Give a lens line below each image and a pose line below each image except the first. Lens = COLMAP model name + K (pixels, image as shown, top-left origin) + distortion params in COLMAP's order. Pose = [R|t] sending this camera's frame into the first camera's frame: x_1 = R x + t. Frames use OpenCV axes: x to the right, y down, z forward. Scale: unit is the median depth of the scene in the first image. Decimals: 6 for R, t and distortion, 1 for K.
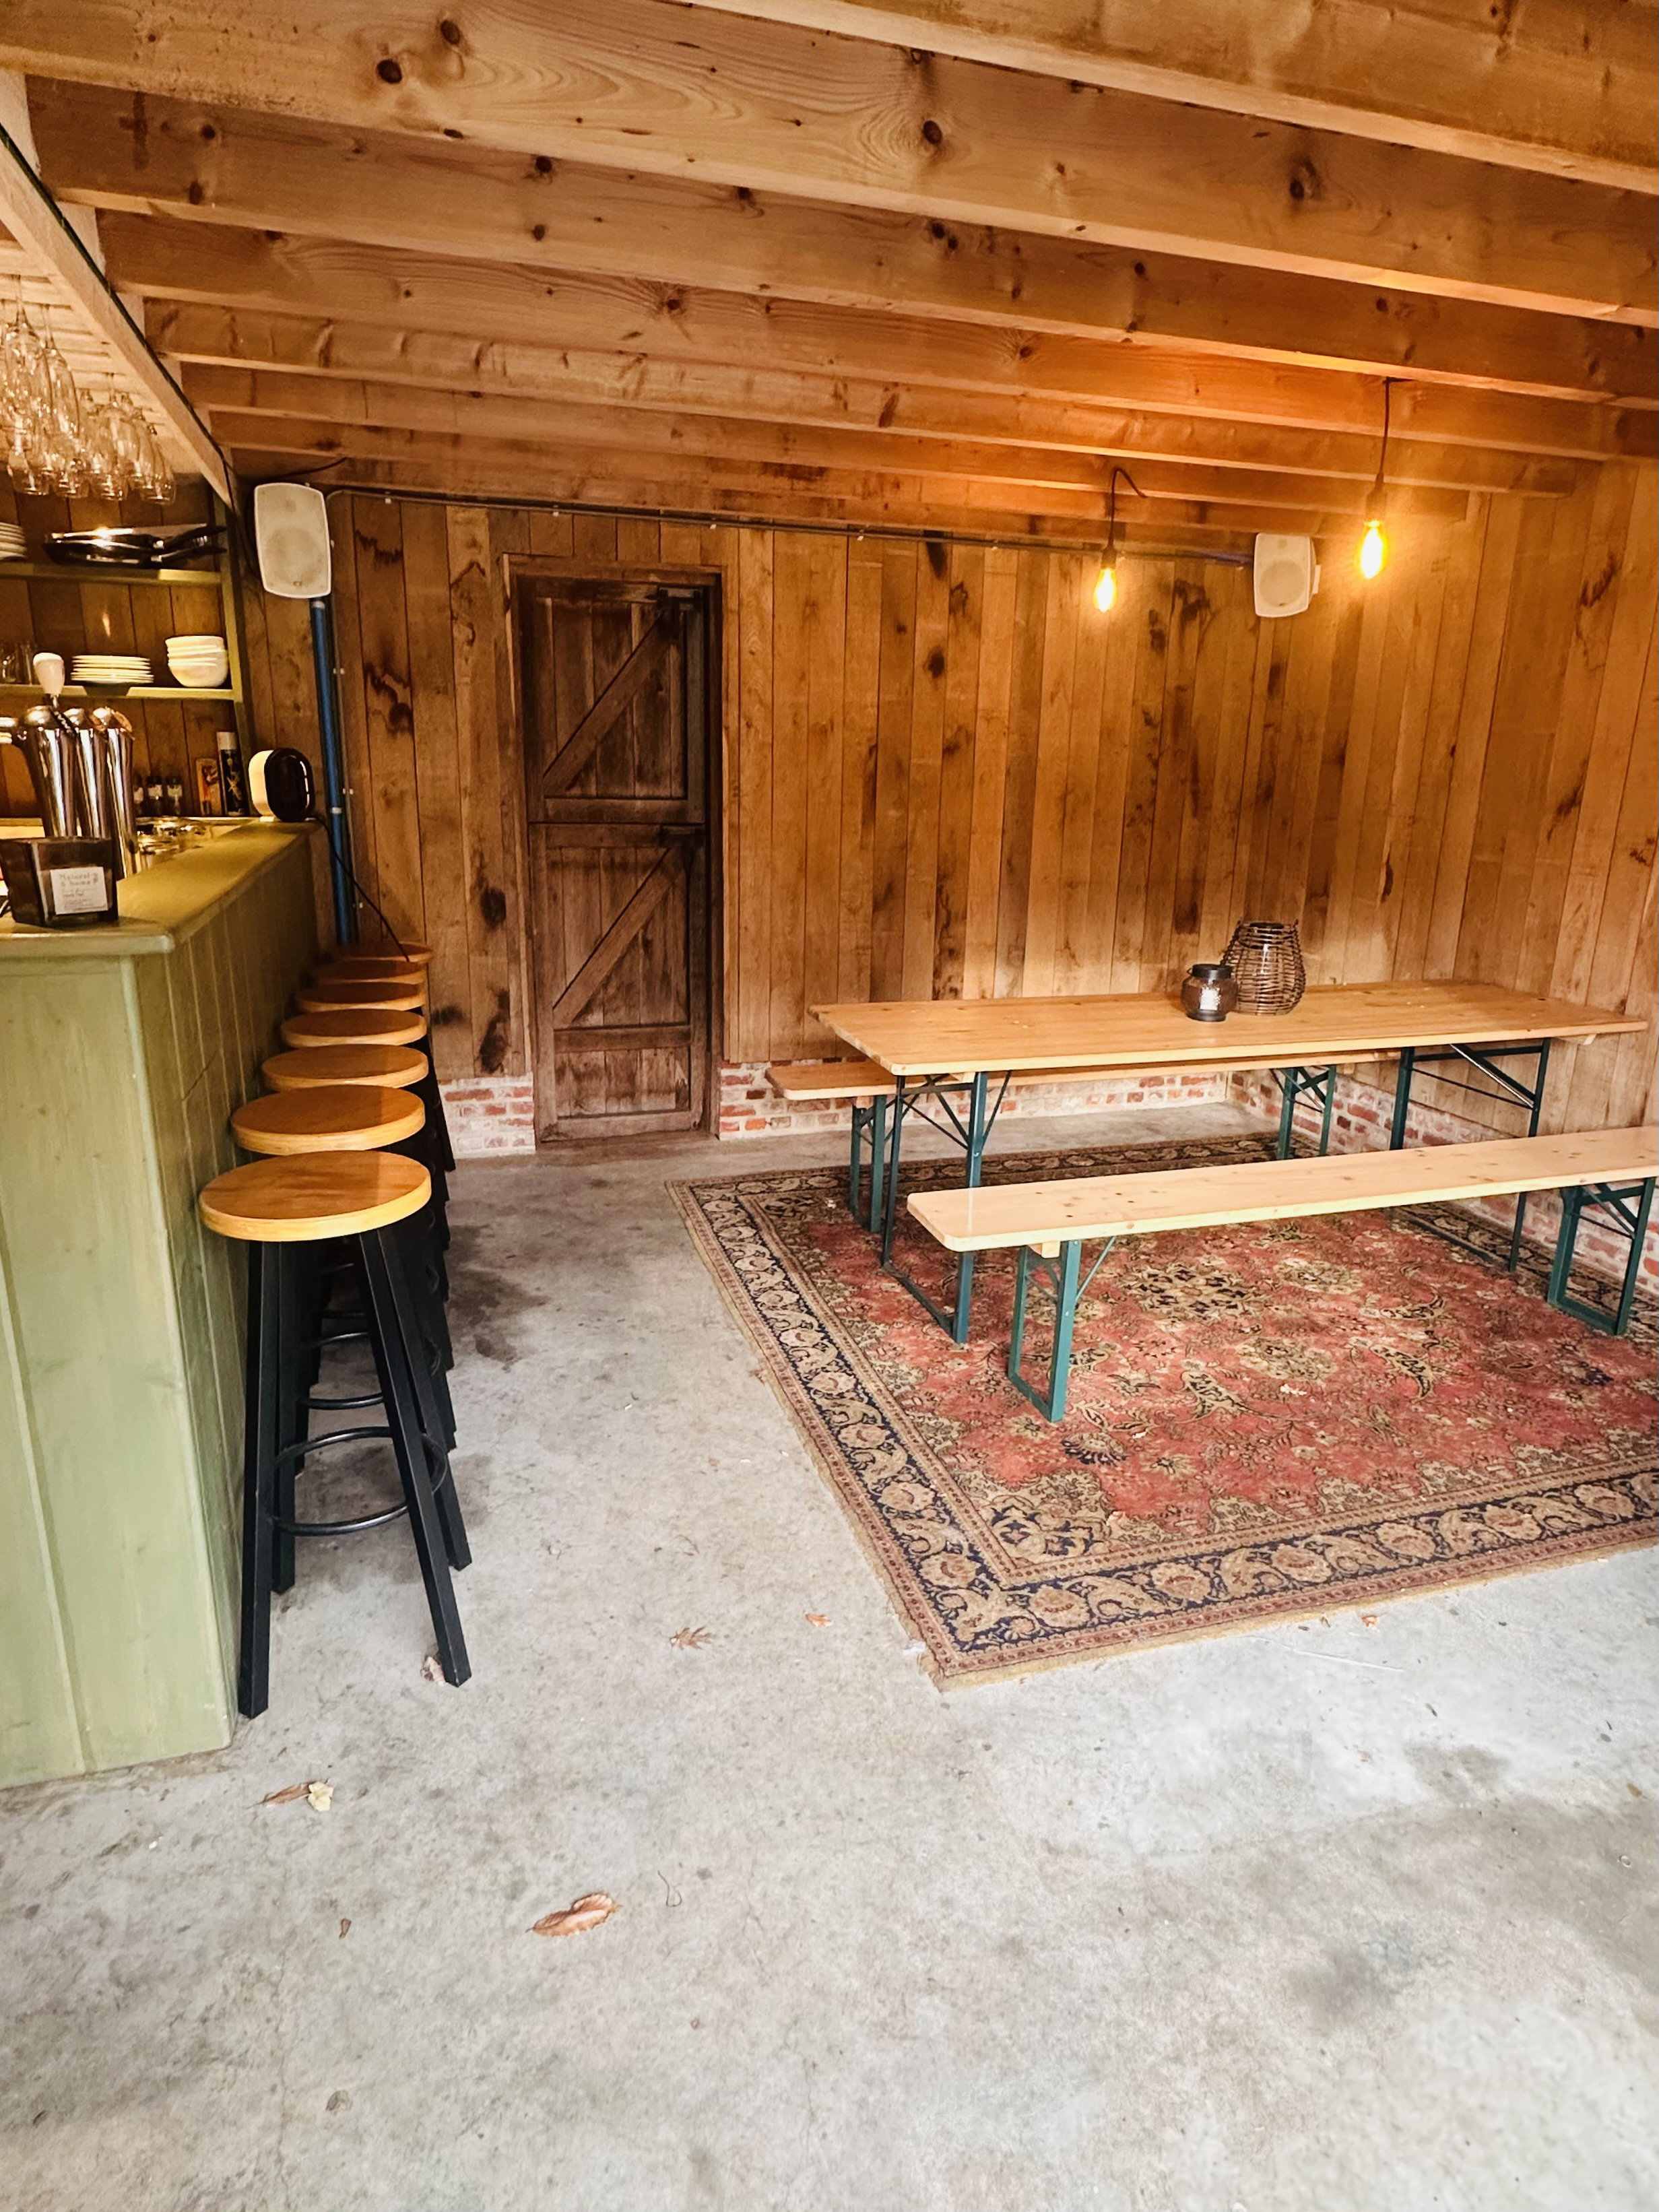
lens RADIAL K [[1270.5, 0, 829.5], [0, 1270.5, 1106.0], [0, 0, 1]] dist [0.001199, 0.000263]
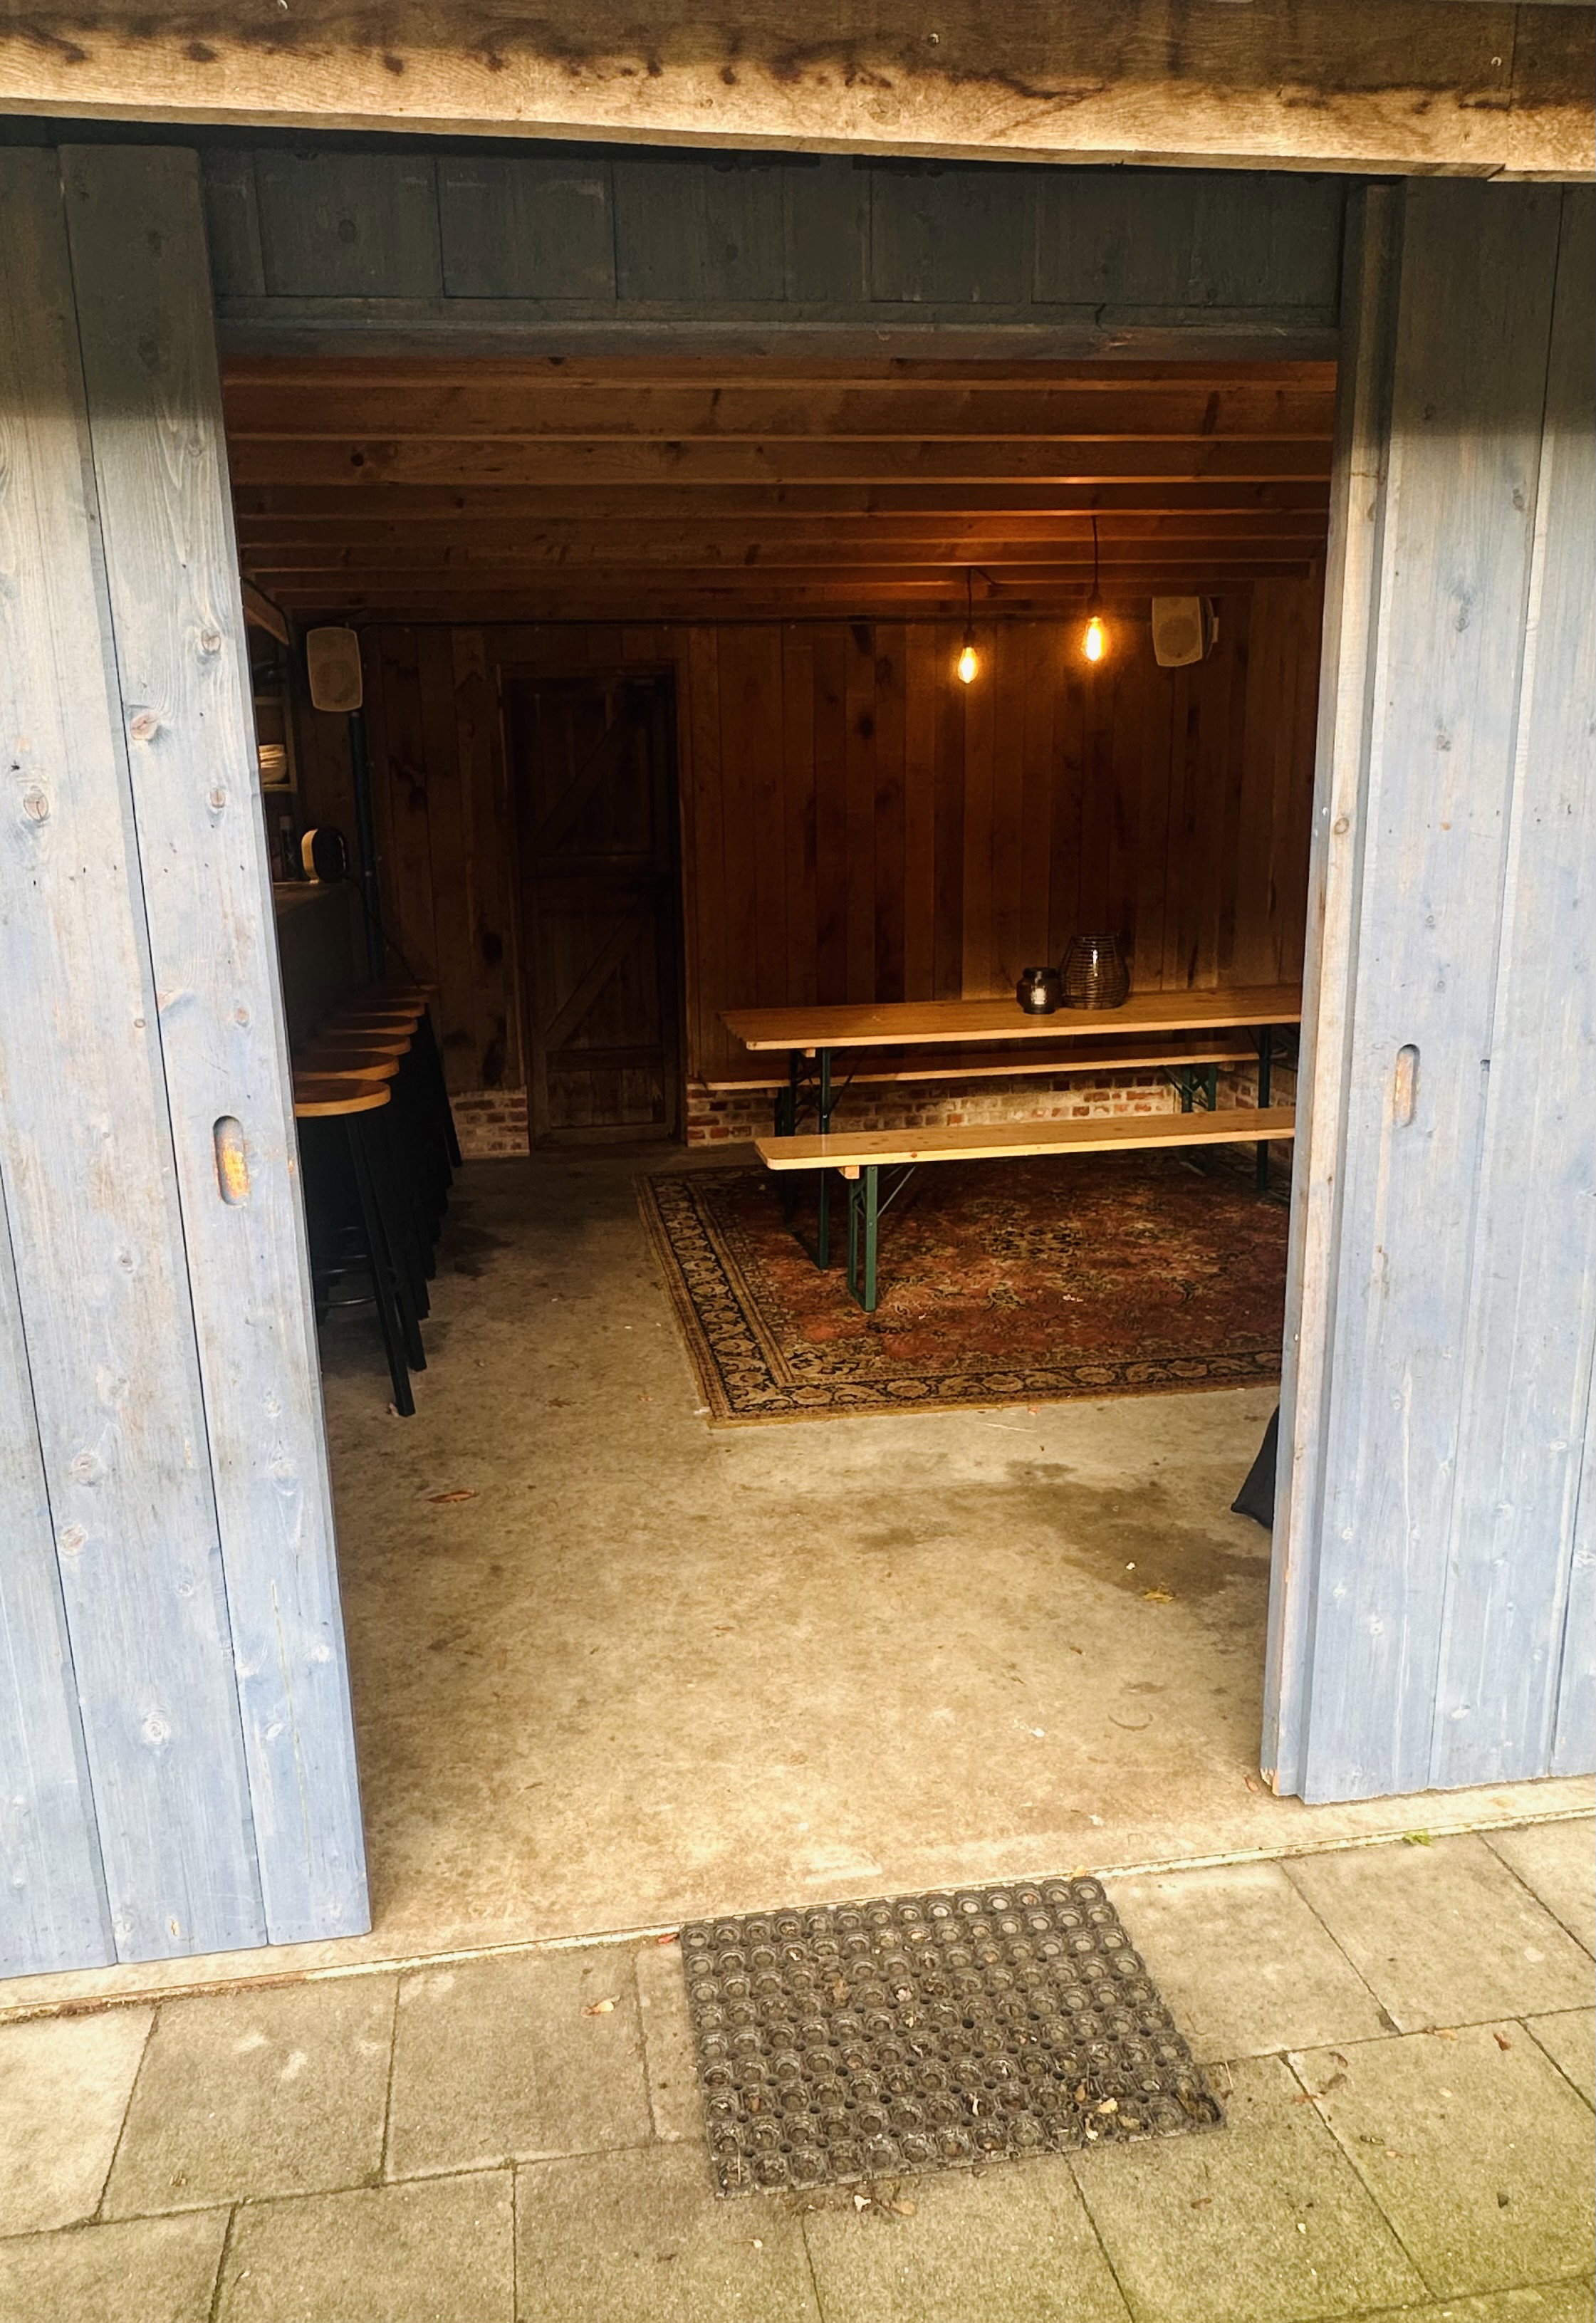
lens RADIAL K [[1471.1, 0, 705.7], [0, 1471.1, 1155.9], [0, 0, 1]] dist [-0.002800, 0.001082]
pose [[0.984339, -0.007600, -0.176121, 0.213983], [0.001136, 0.999323, -0.036773, 0.110402], [0.176281, 0.035997, 0.983681, -0.397942]]
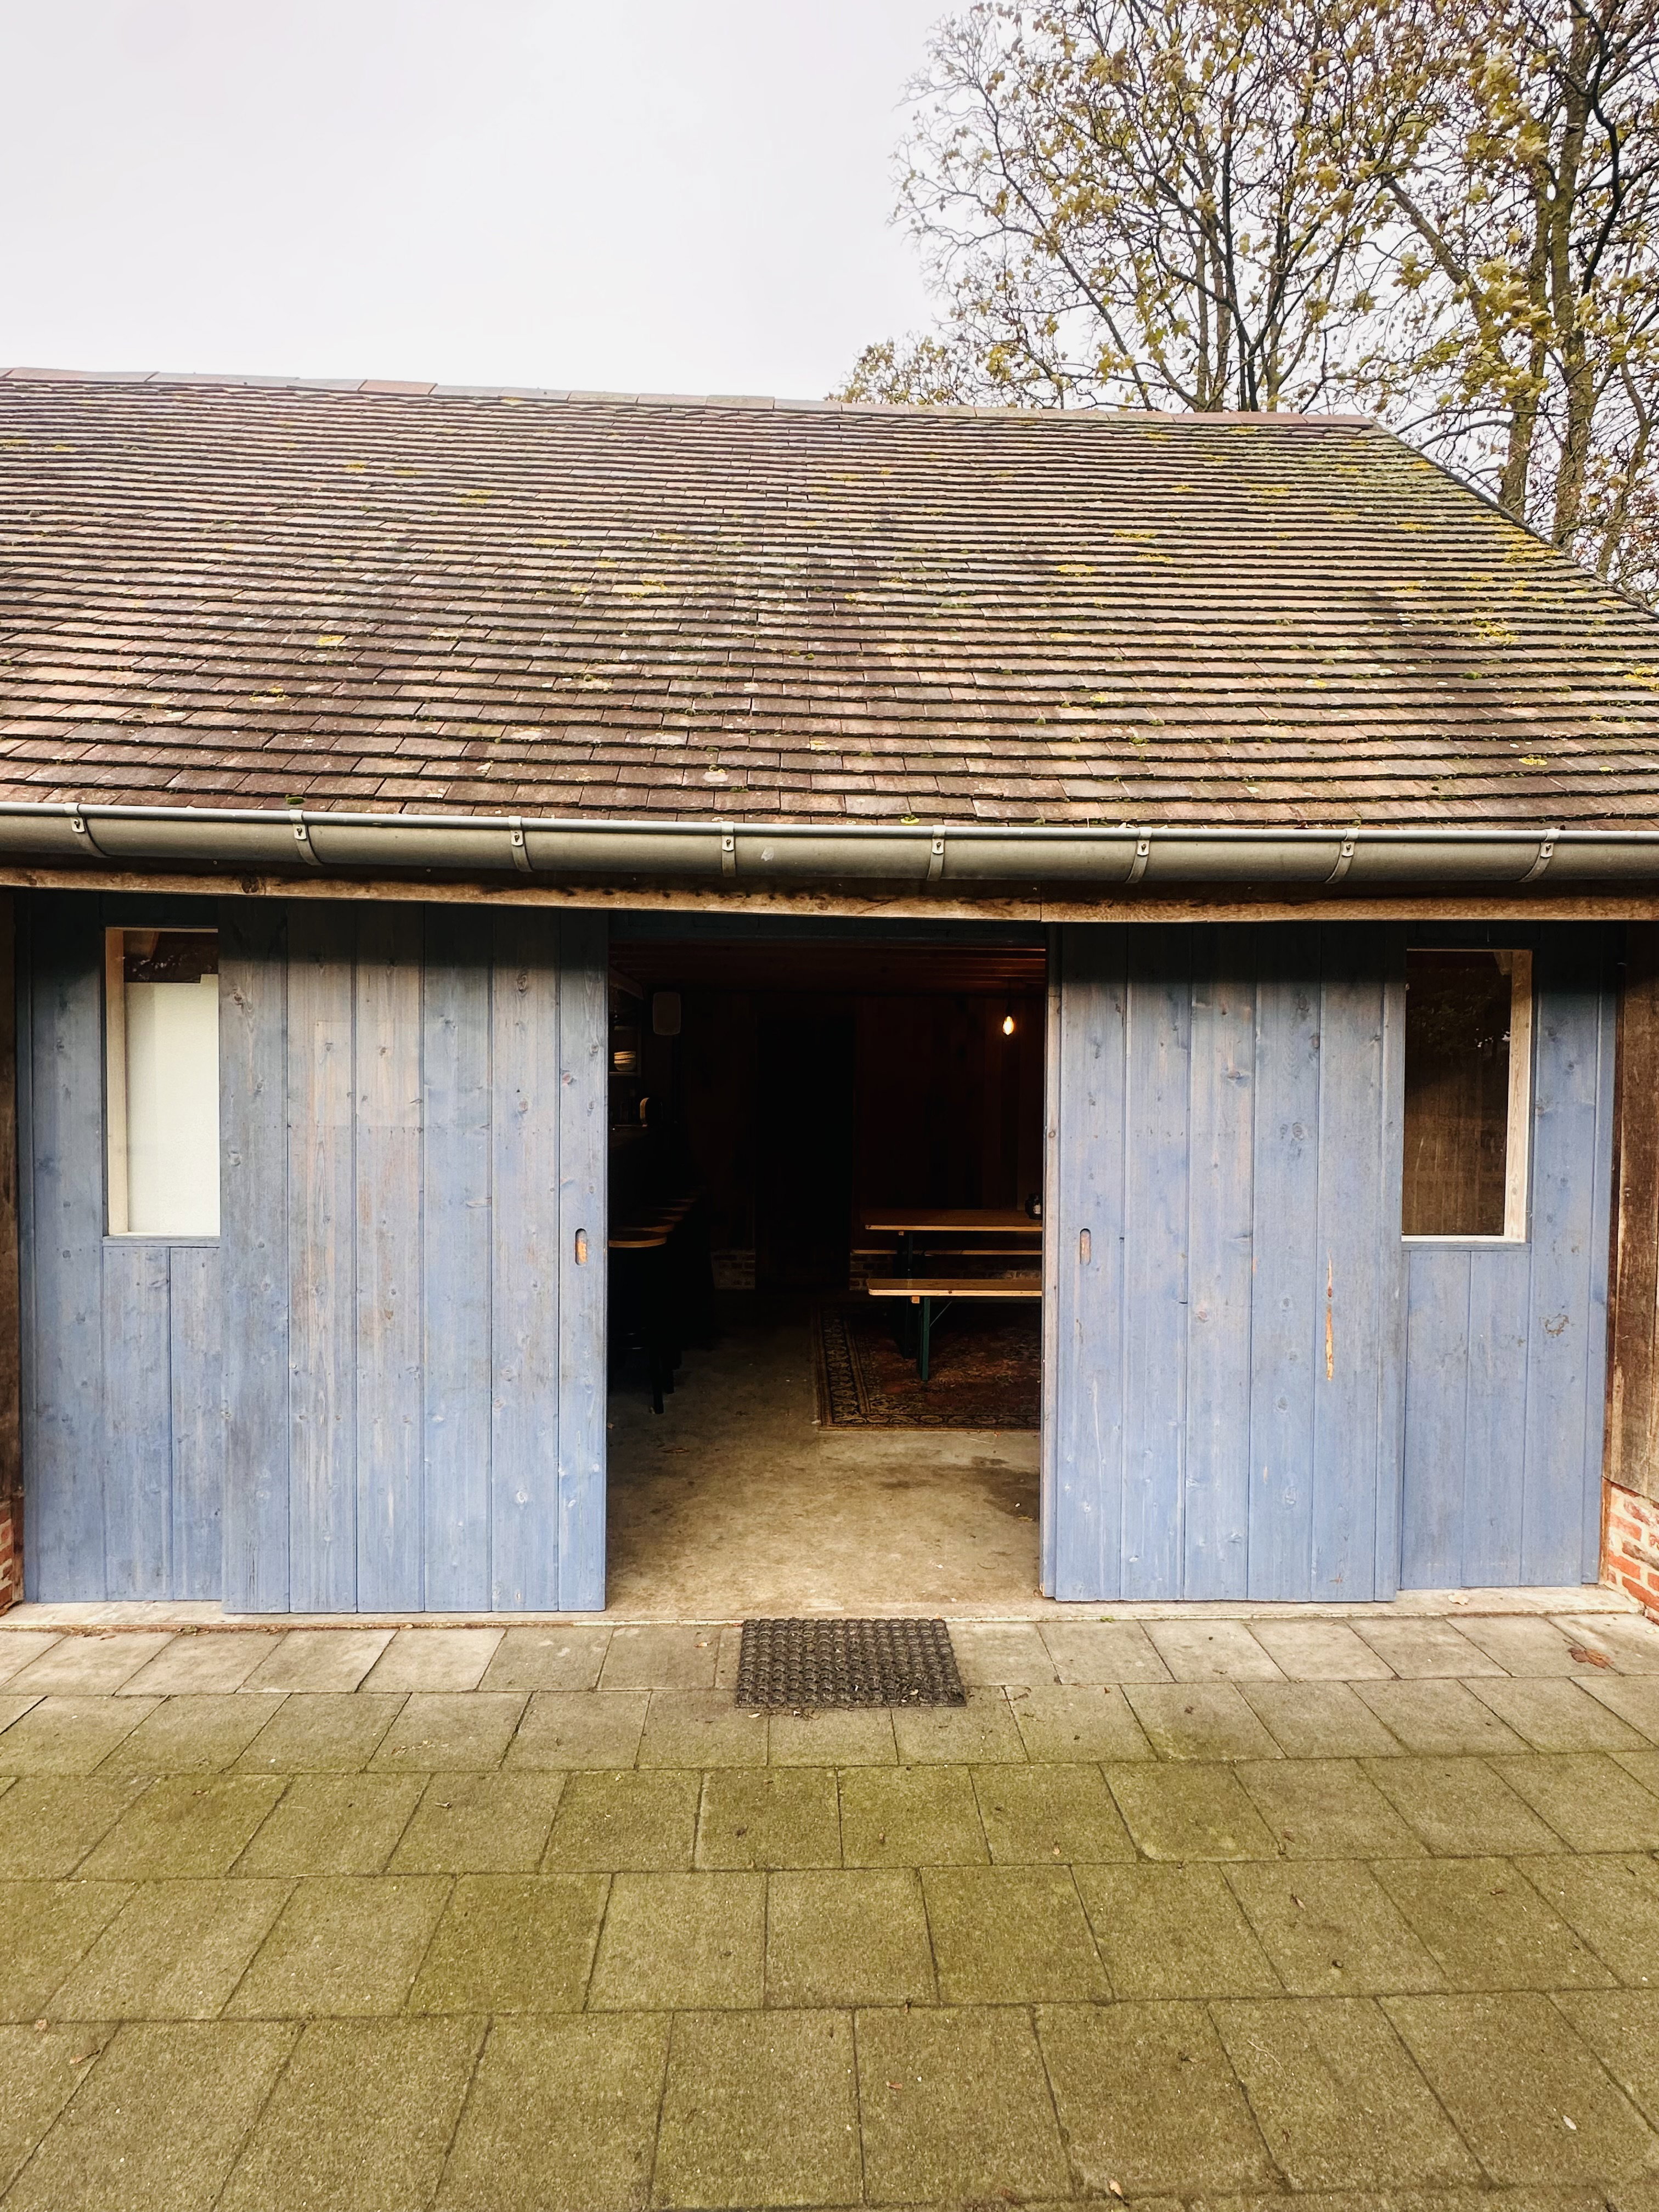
lens RADIAL K [[1028.3, 0, 829.5], [0, 1028.3, 1106.0], [0, 0, 1]] dist [0.000743, -0.000019]
pose [[0.965285, 0.000074, -0.261201, 0.382090], [-0.063927, 0.969654, -0.235975, 0.164954], [0.253257, 0.244481, 0.935997, -0.697683]]
